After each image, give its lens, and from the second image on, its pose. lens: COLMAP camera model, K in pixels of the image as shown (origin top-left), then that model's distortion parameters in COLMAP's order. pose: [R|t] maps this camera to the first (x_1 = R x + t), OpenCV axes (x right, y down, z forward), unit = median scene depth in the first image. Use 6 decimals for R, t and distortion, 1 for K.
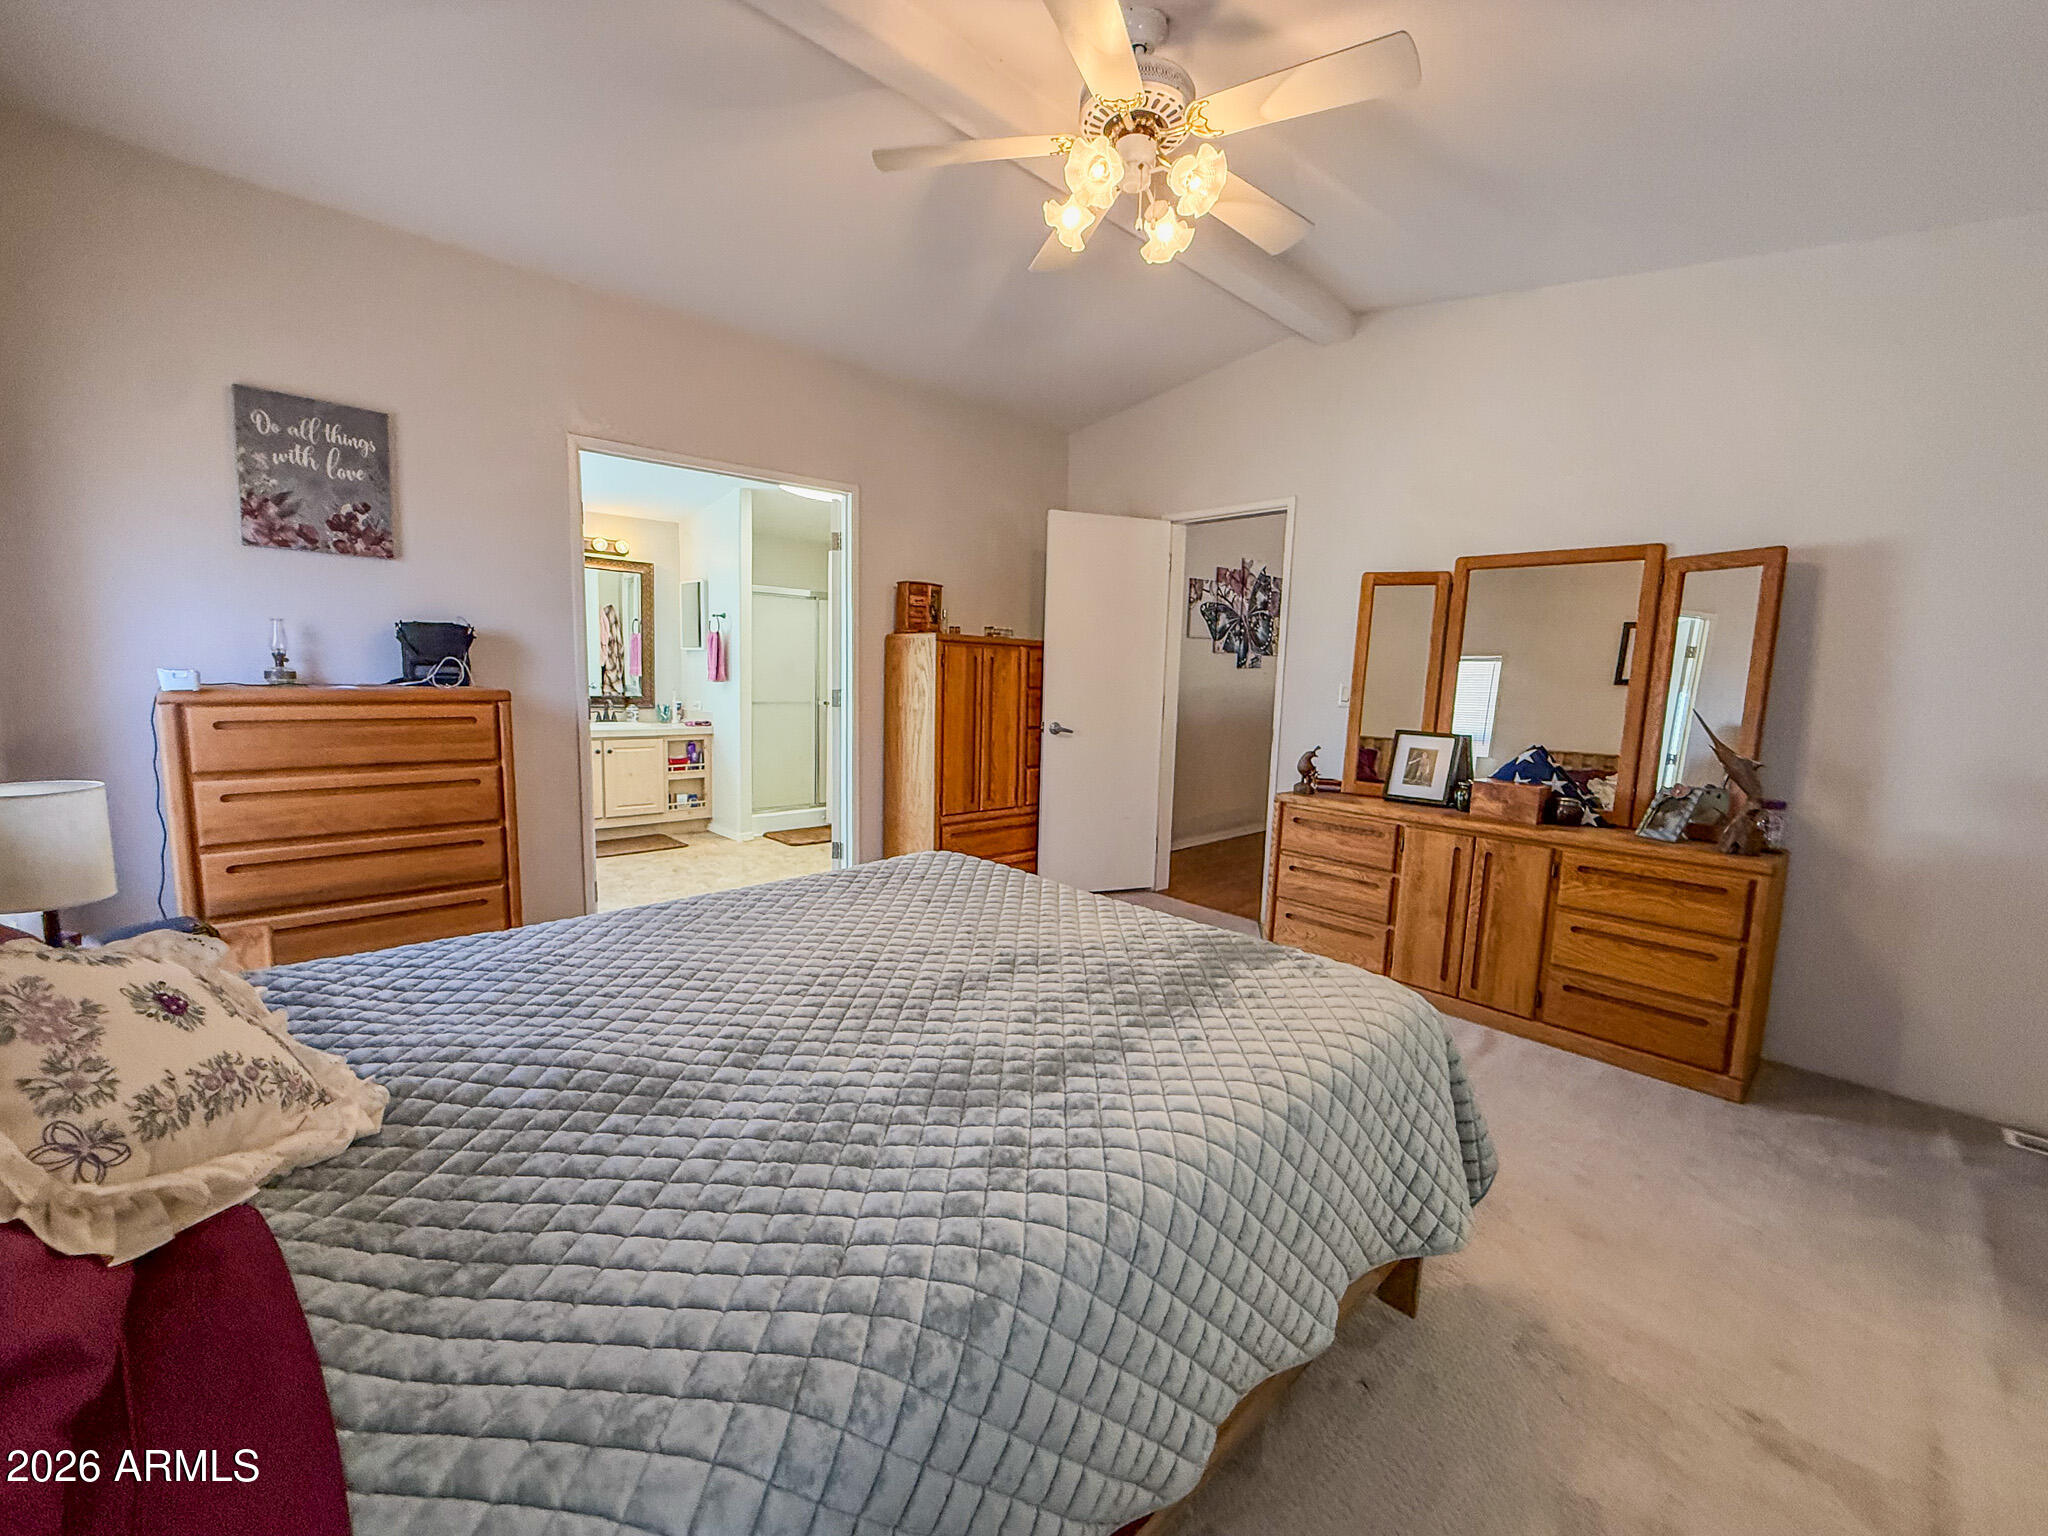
lens RADIAL K [[828.7, 0, 1024.0], [0, 828.7, 768.0], [0, 0, 1]] dist [0.002971, 0.000264]
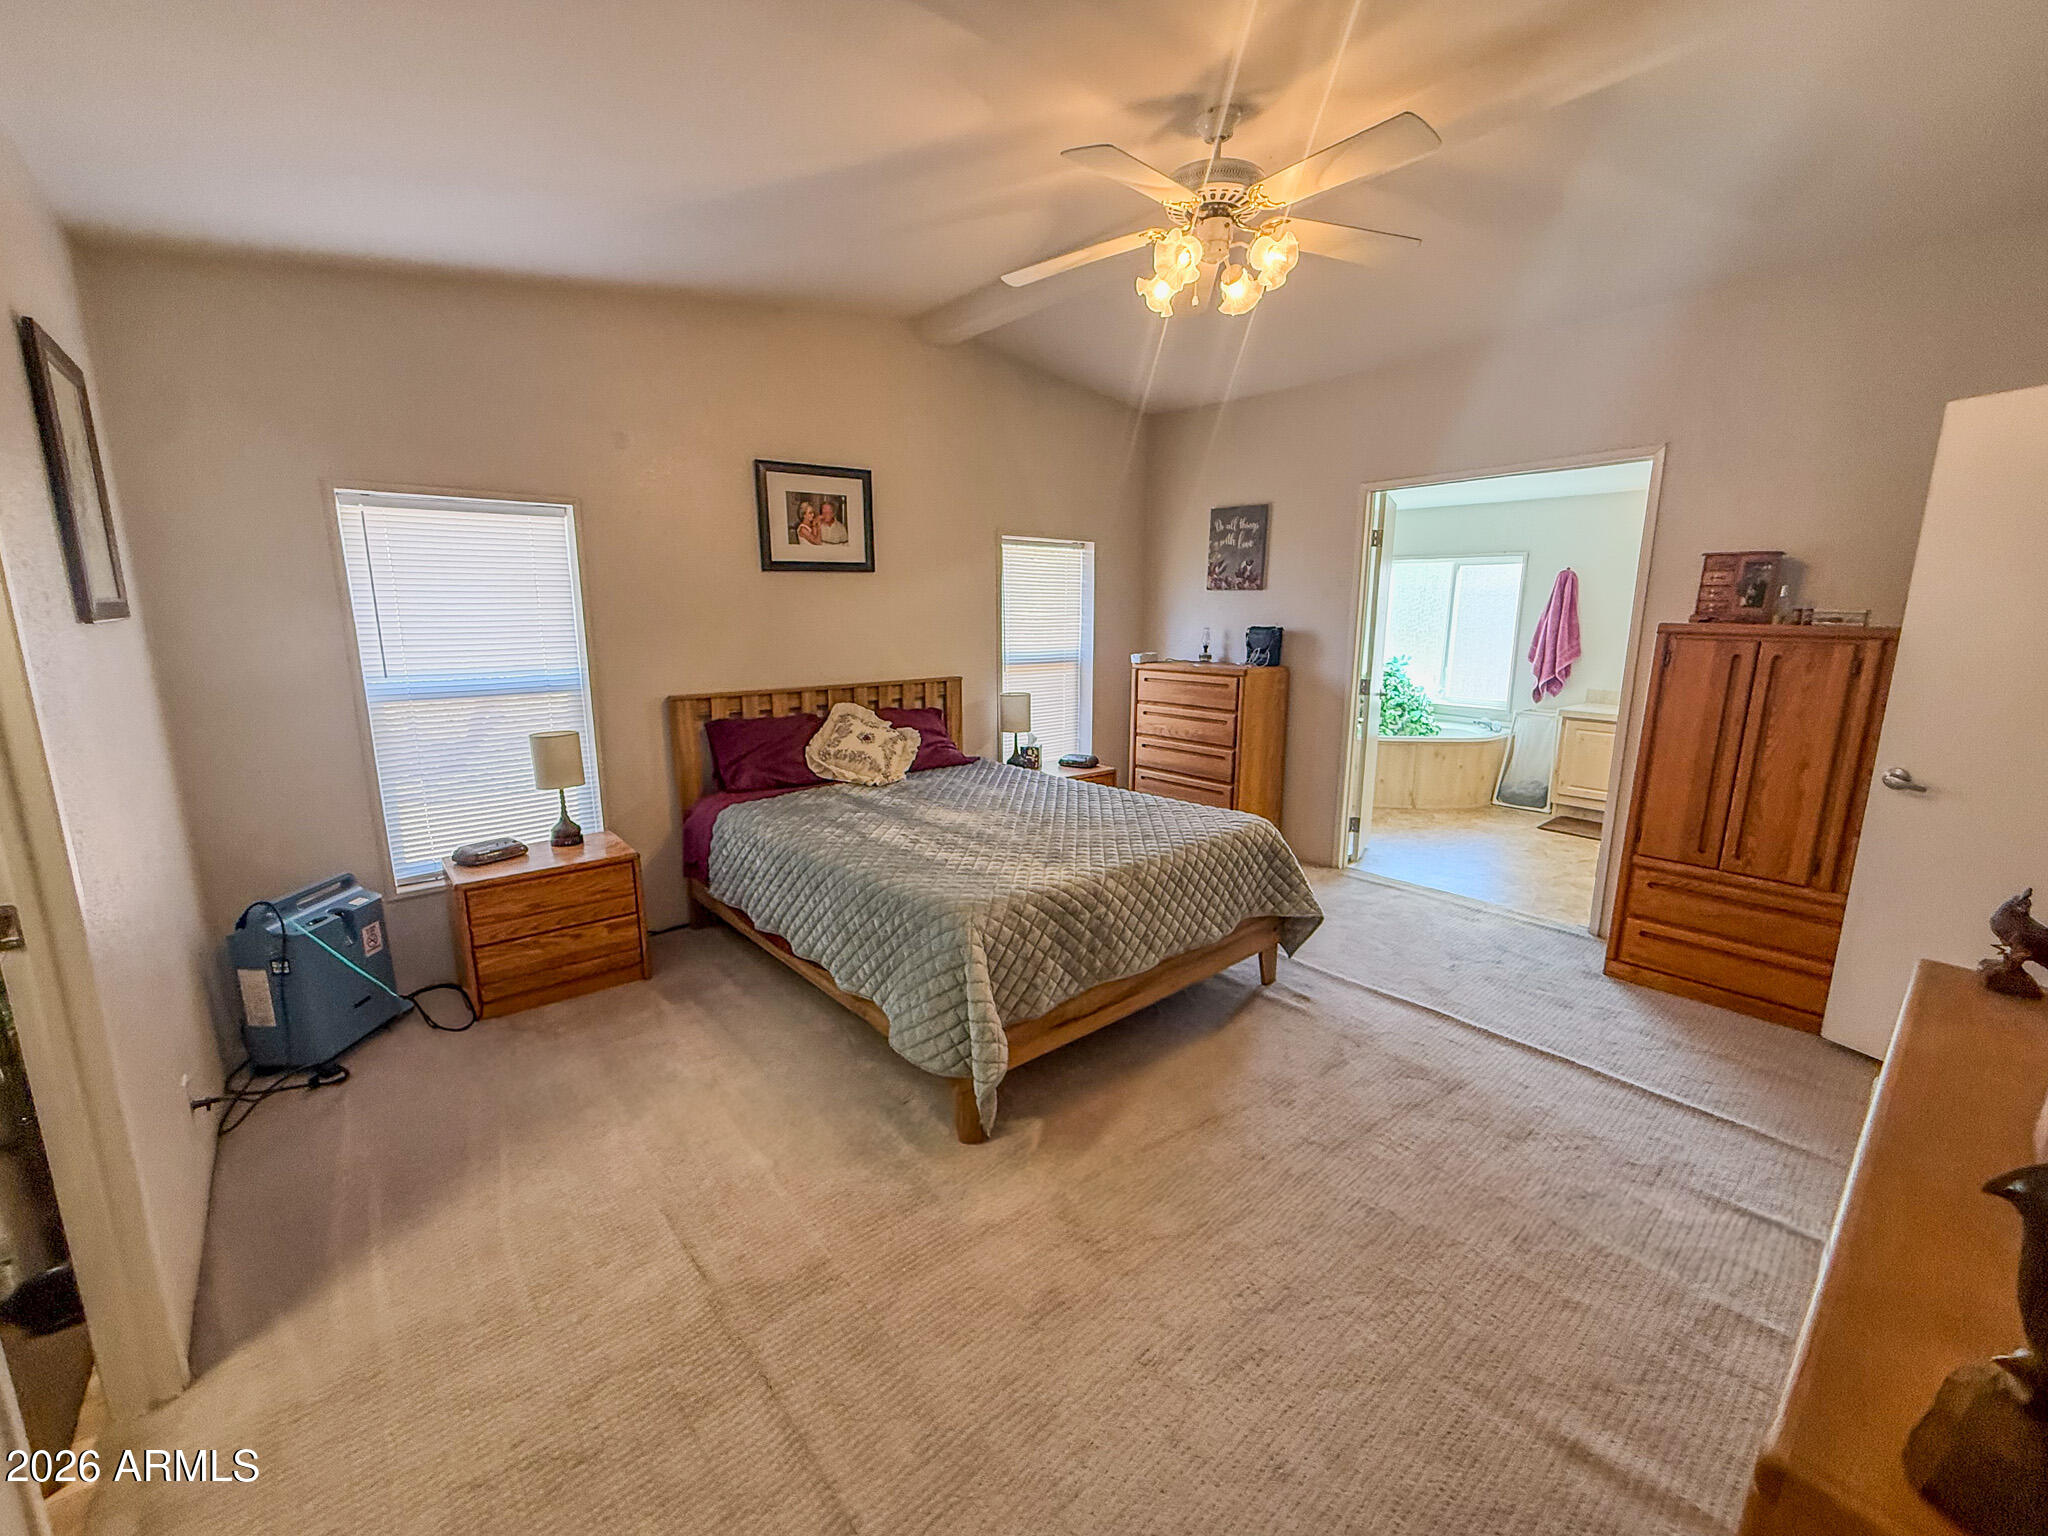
lens RADIAL K [[838.7, 0, 1024.0], [0, 838.7, 768.0], [0, 0, 1]] dist [-0.000762, -0.000046]
pose [[-0.015848, 0.165058, -0.986156, 1.055129], [-0.128577, 0.977755, 0.165719, -0.124753], [0.991573, 0.129424, 0.005727, 0.588804]]
